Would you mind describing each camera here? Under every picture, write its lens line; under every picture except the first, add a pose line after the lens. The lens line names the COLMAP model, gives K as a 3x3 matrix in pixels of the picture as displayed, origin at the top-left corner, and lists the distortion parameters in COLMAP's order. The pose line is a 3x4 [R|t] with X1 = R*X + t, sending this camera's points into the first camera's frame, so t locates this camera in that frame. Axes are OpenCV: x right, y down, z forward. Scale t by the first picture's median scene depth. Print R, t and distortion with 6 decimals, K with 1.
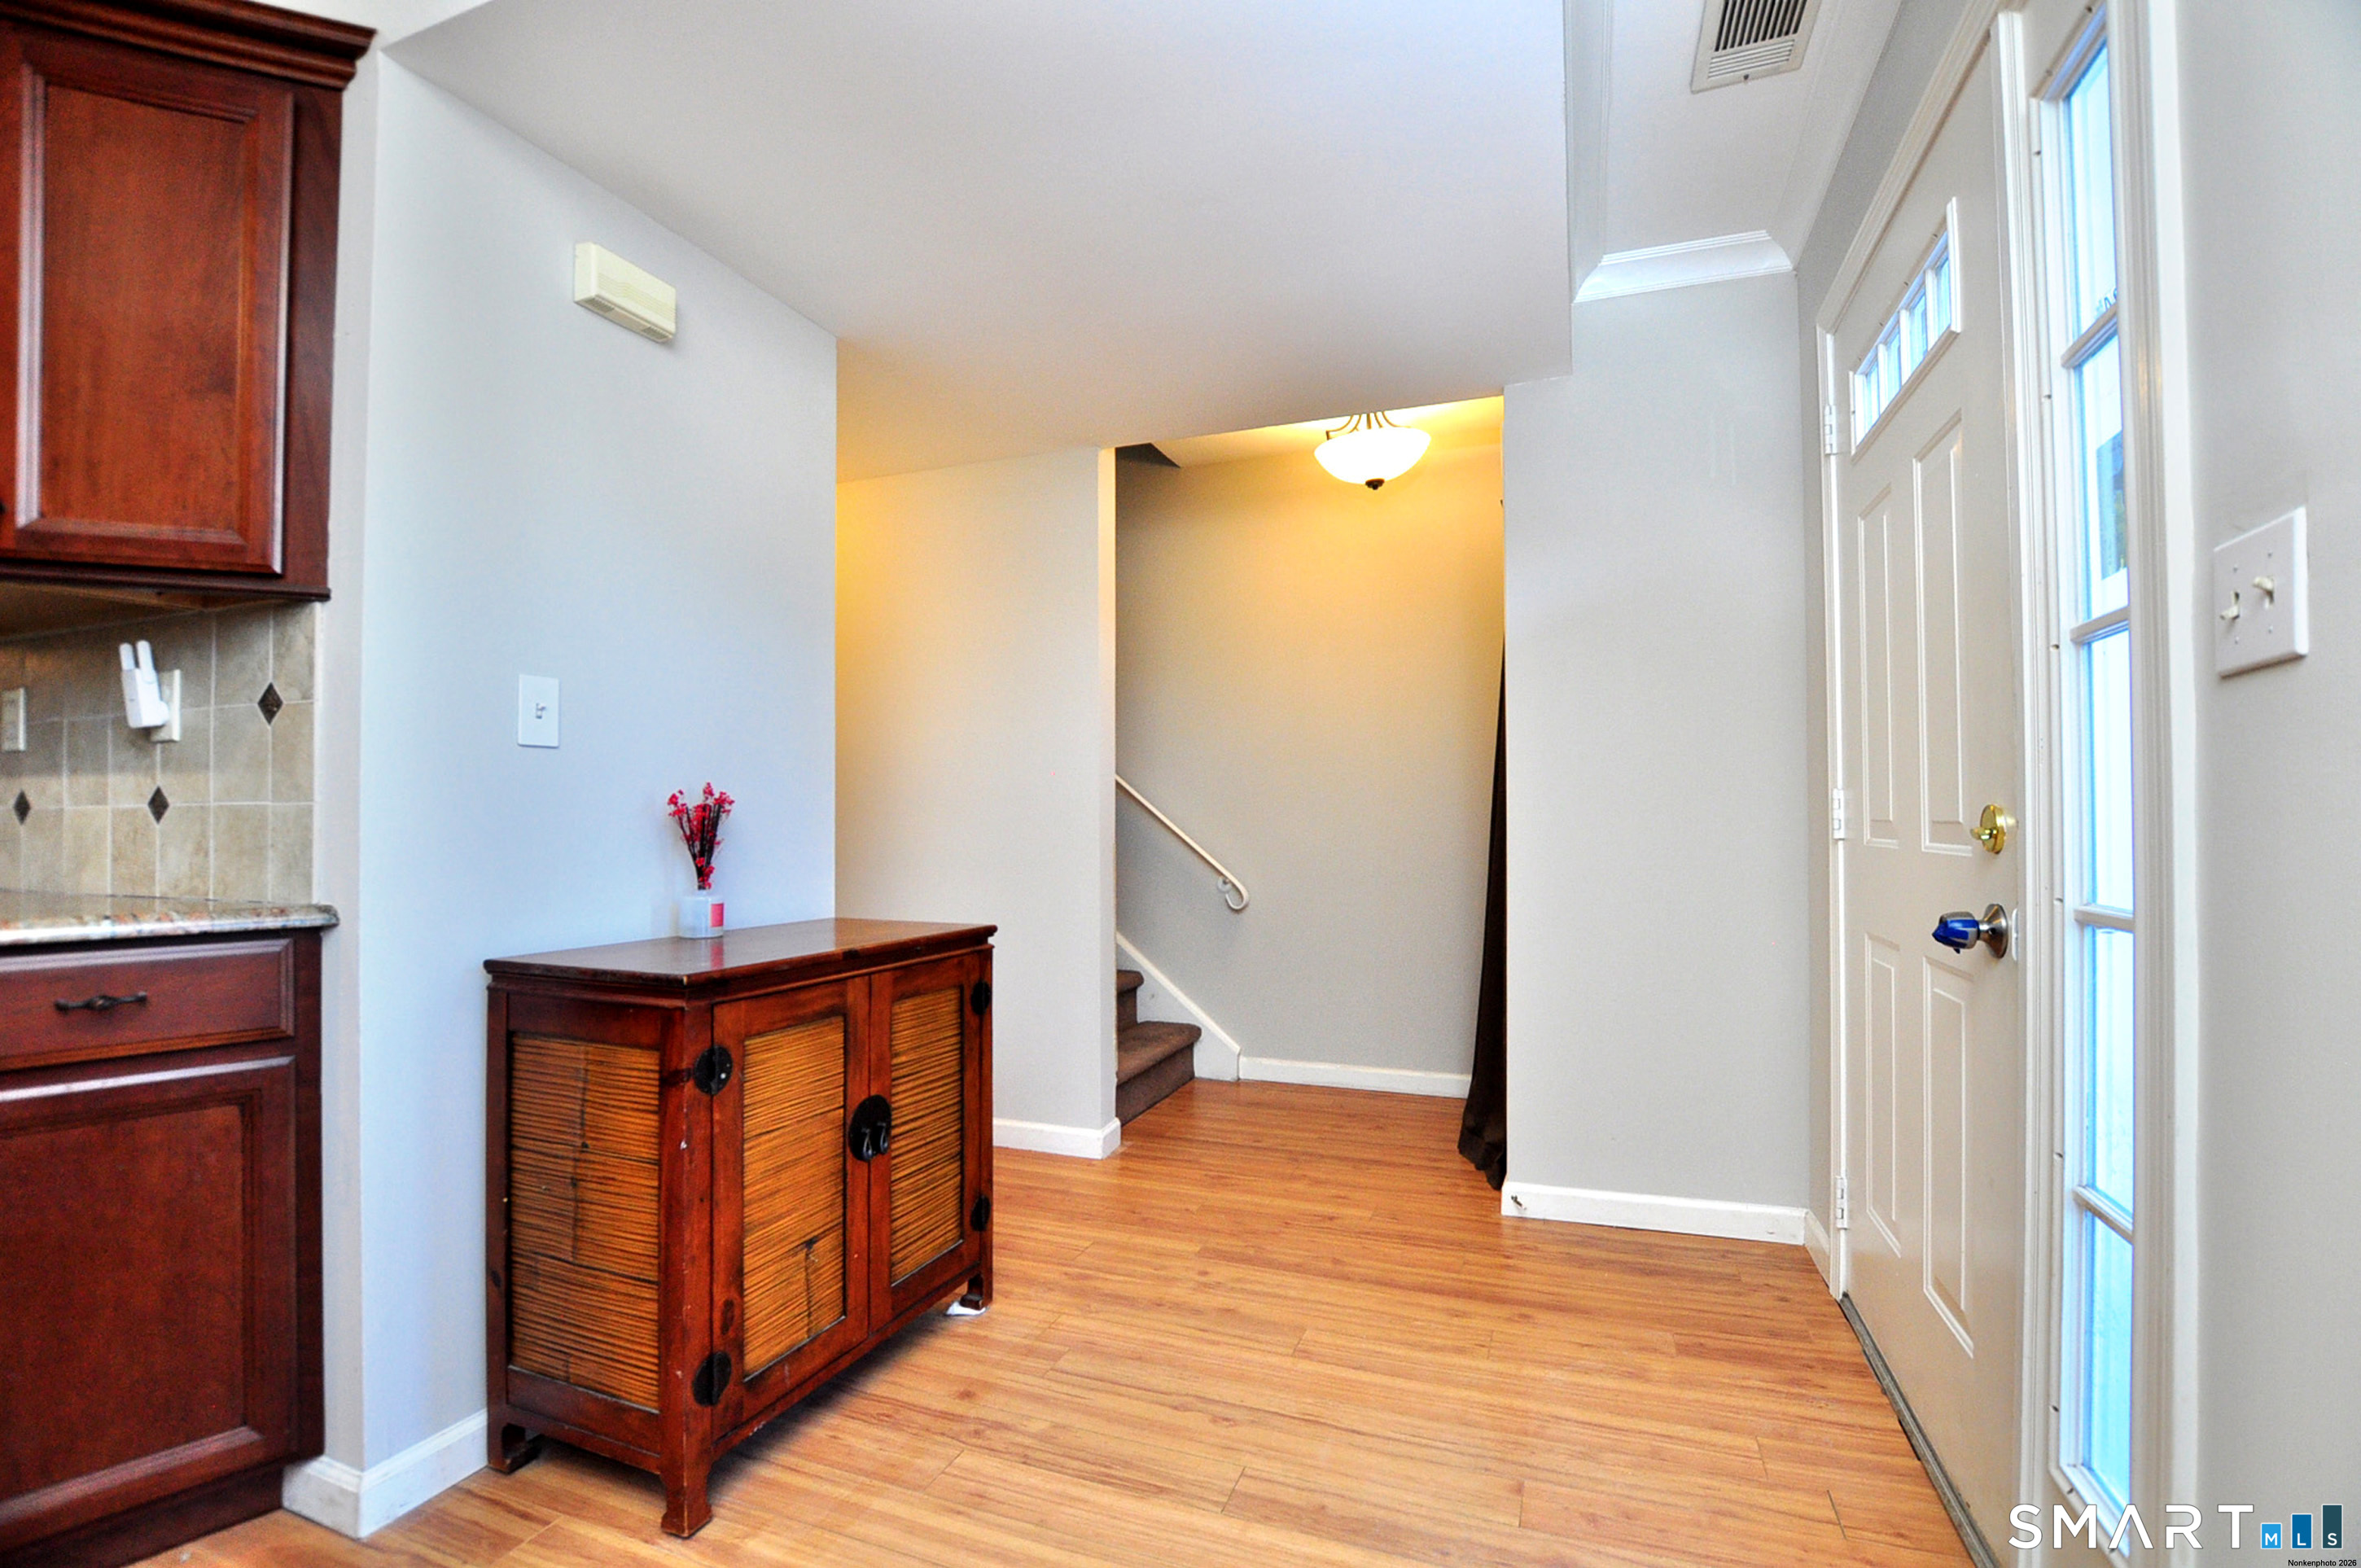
lens RADIAL K [[1045.6, 0, 1196.4], [0, 1045.6, 795.3], [0, 0, 1]] dist [-0.026907, 0.001279]
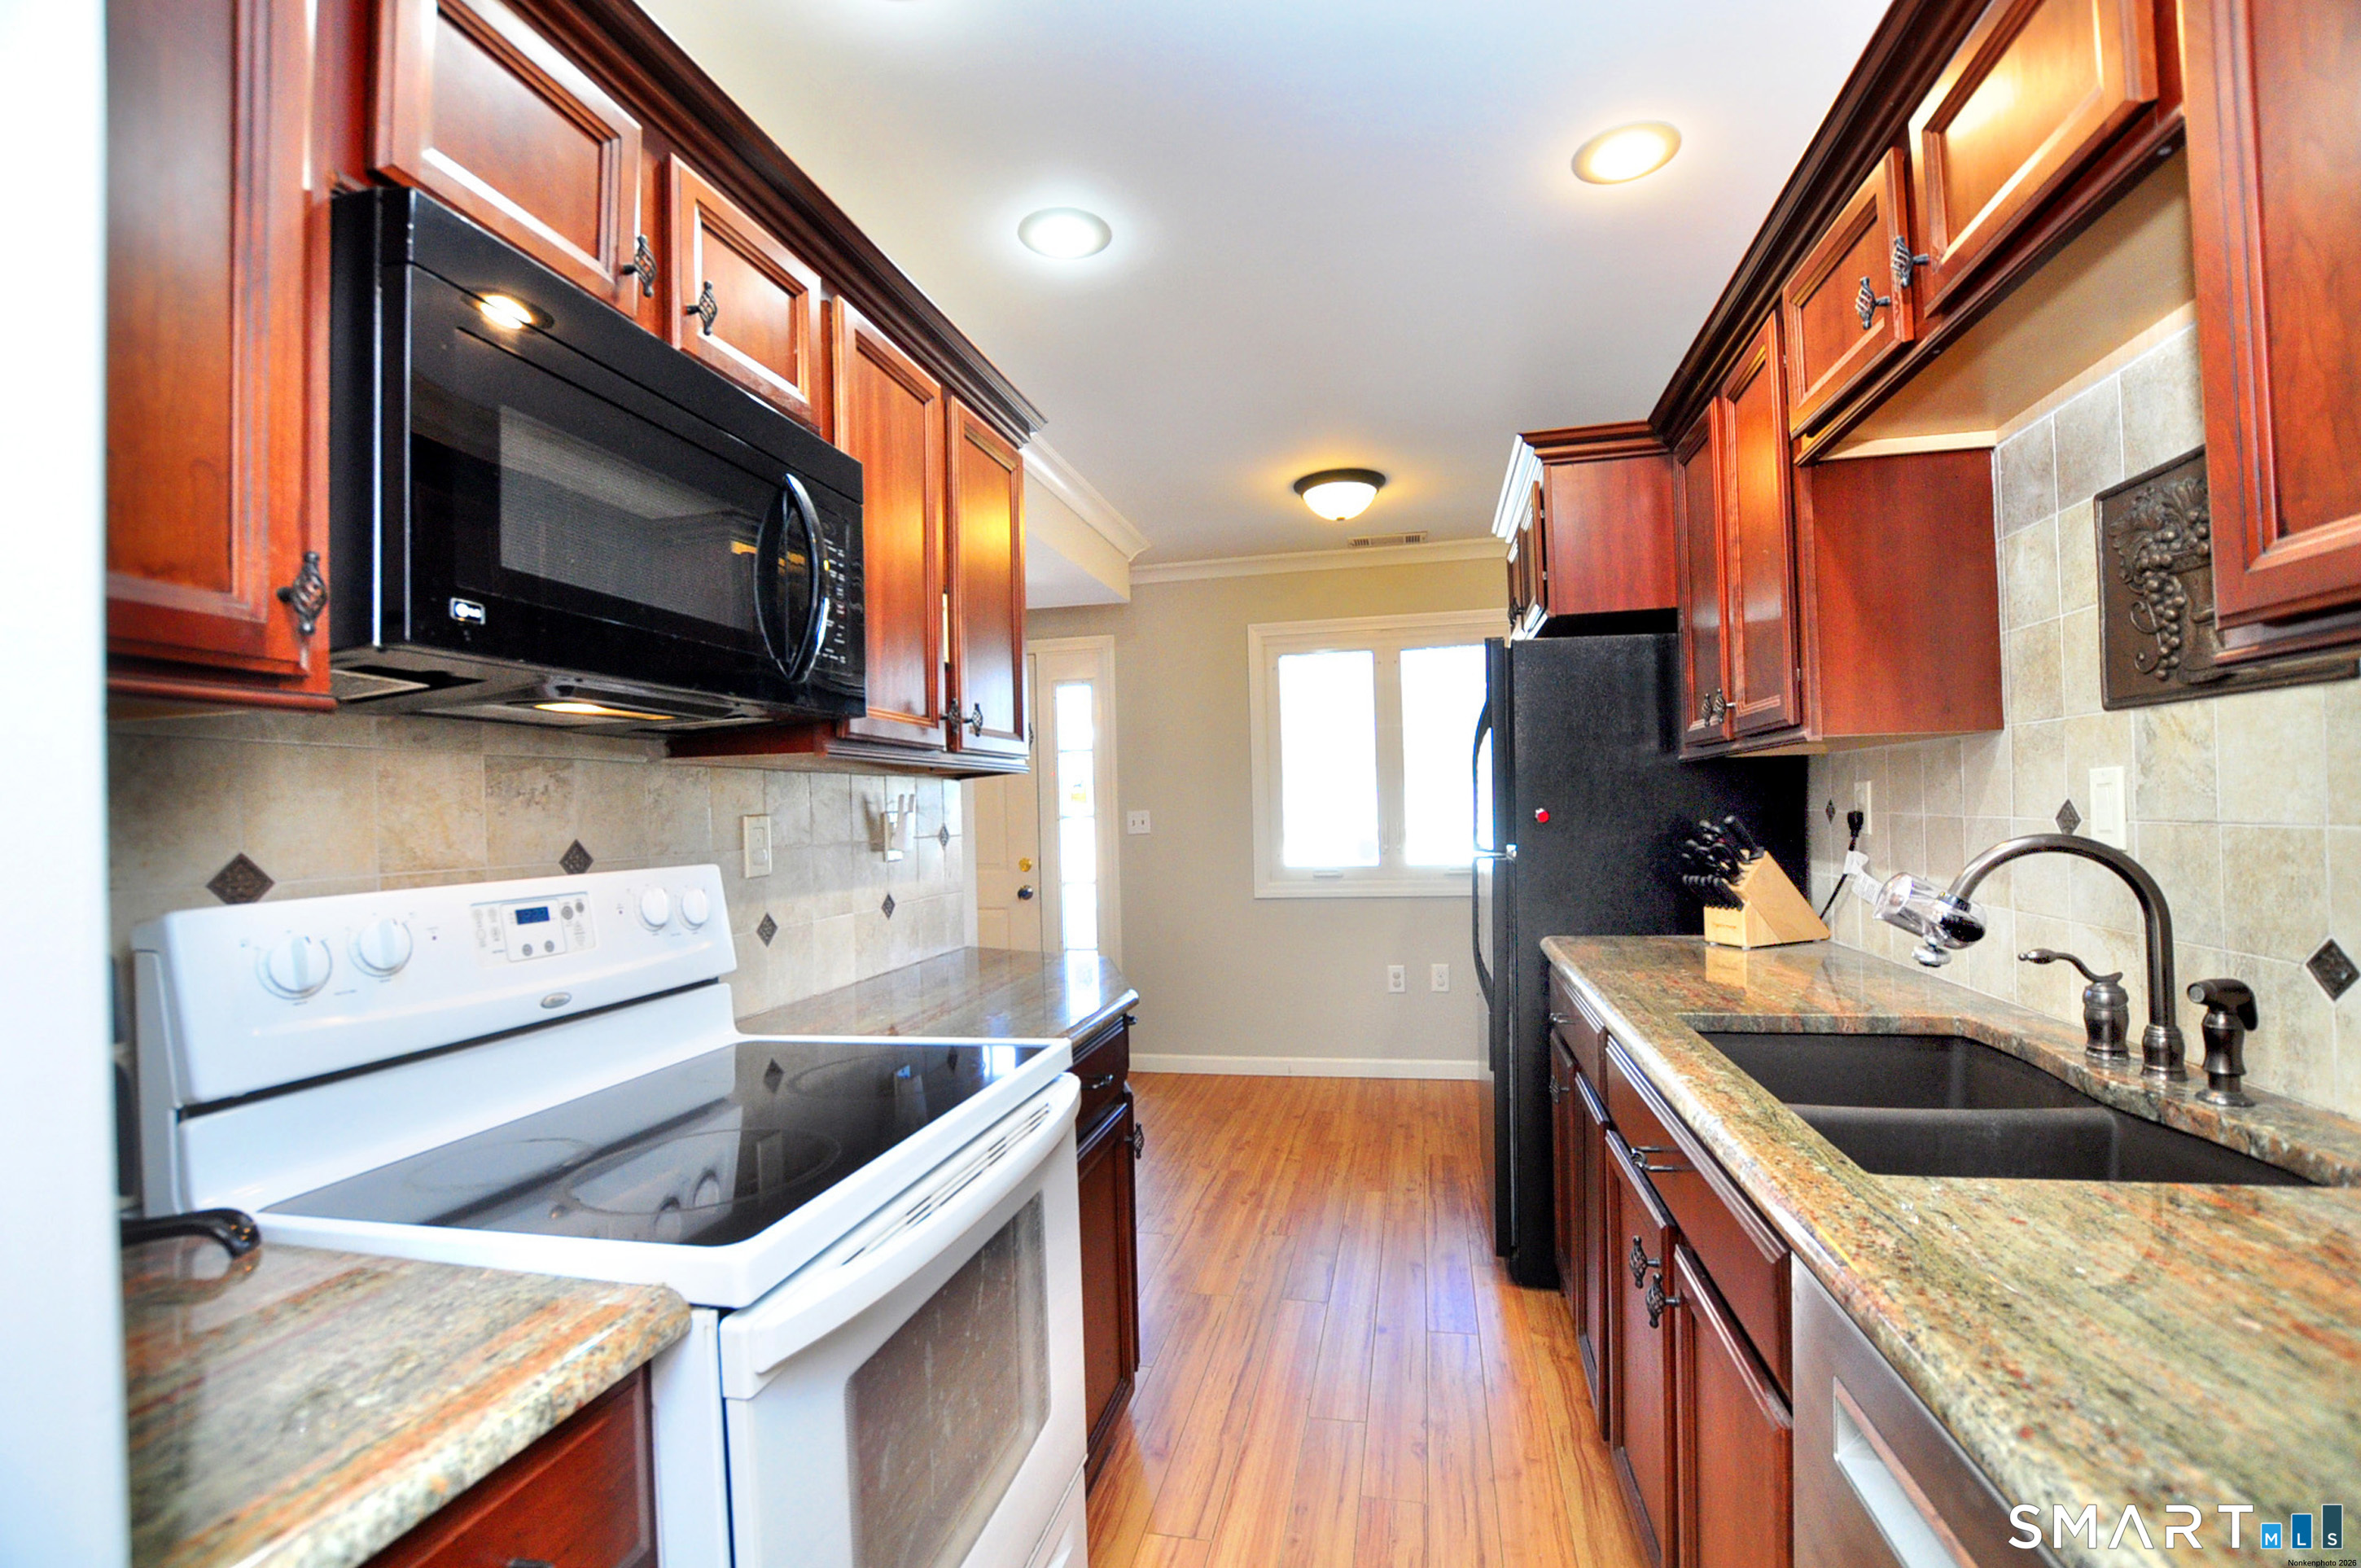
lens RADIAL K [[1045.6, 0, 1196.4], [0, 1045.6, 795.3], [0, 0, 1]] dist [-0.026907, 0.001279]
pose [[-0.141265, 0.019799, 0.989774, -2.429701], [0.005056, 0.999801, -0.019278, -0.110839], [-0.989959, 0.002281, -0.141337, 0.743309]]
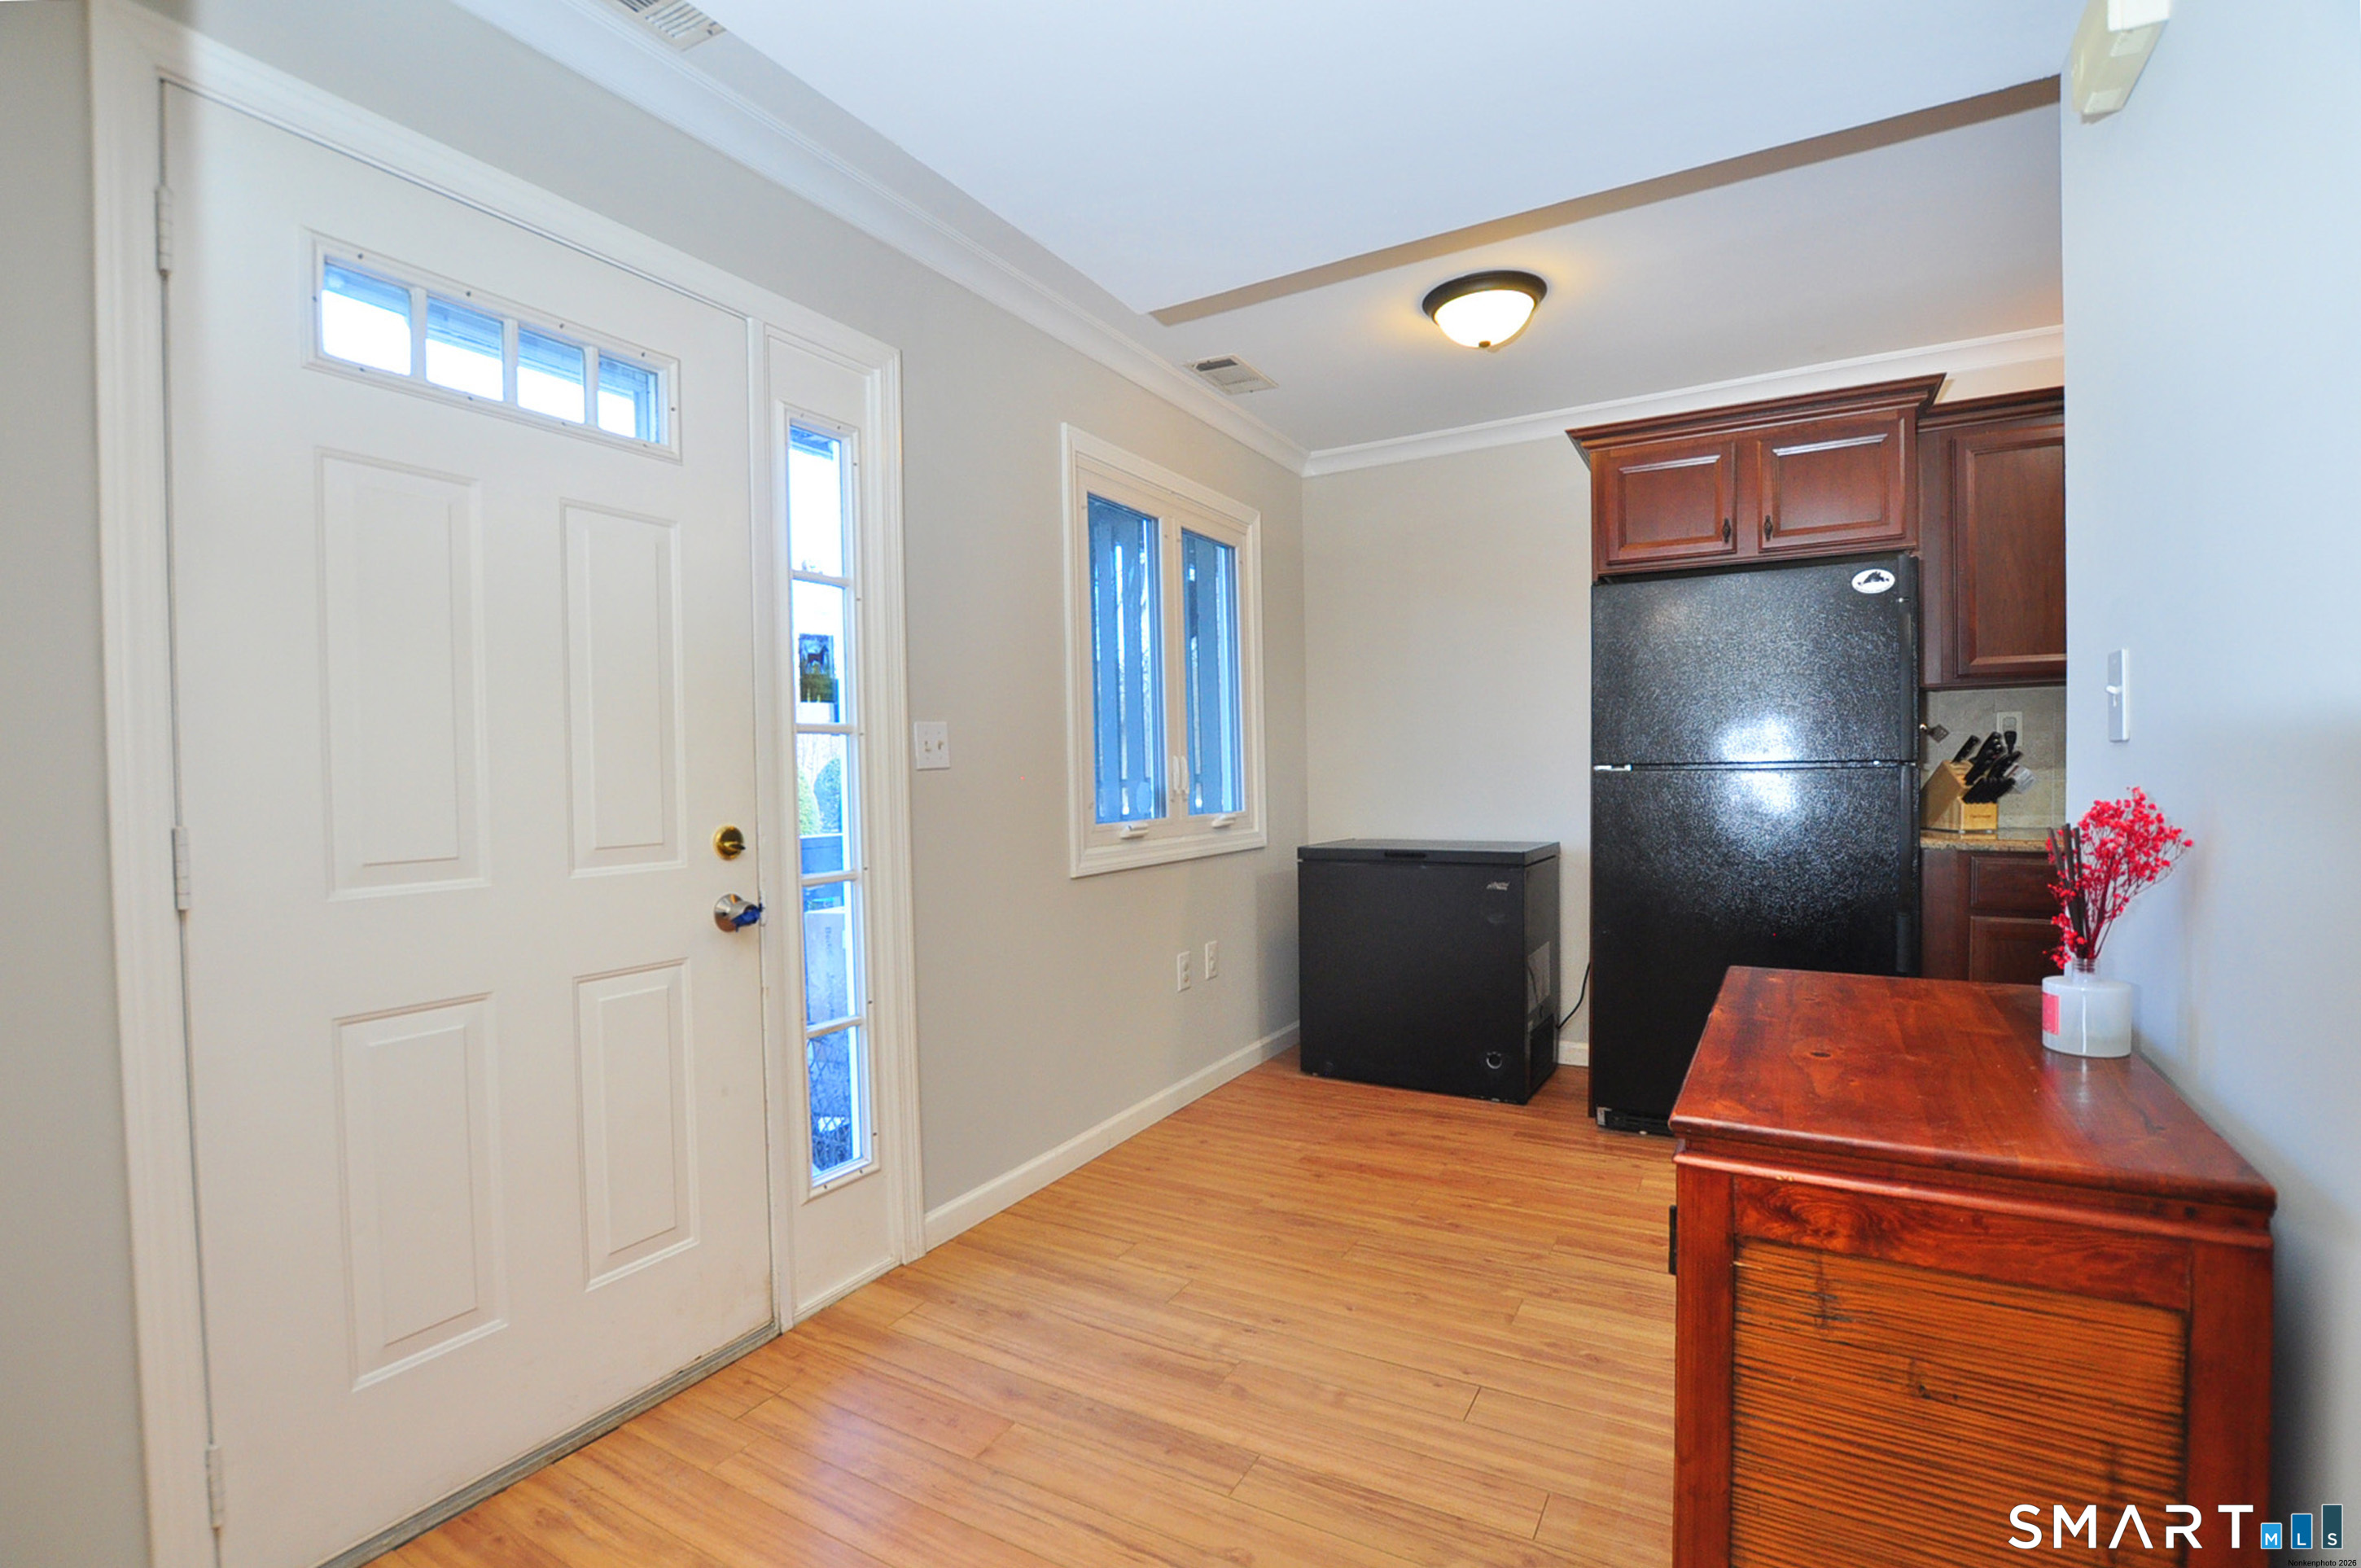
lens RADIAL K [[1083.8, 0, 1170.5], [0, 1083.8, 781.6], [0, 0, 1]] dist [-0.023340, 0.000555]
pose [[-0.985724, 0.017344, 0.167474, -0.078556], [0.015708, 0.999815, -0.011085, -0.022231], [-0.167635, -0.008296, -0.985814, 1.934945]]
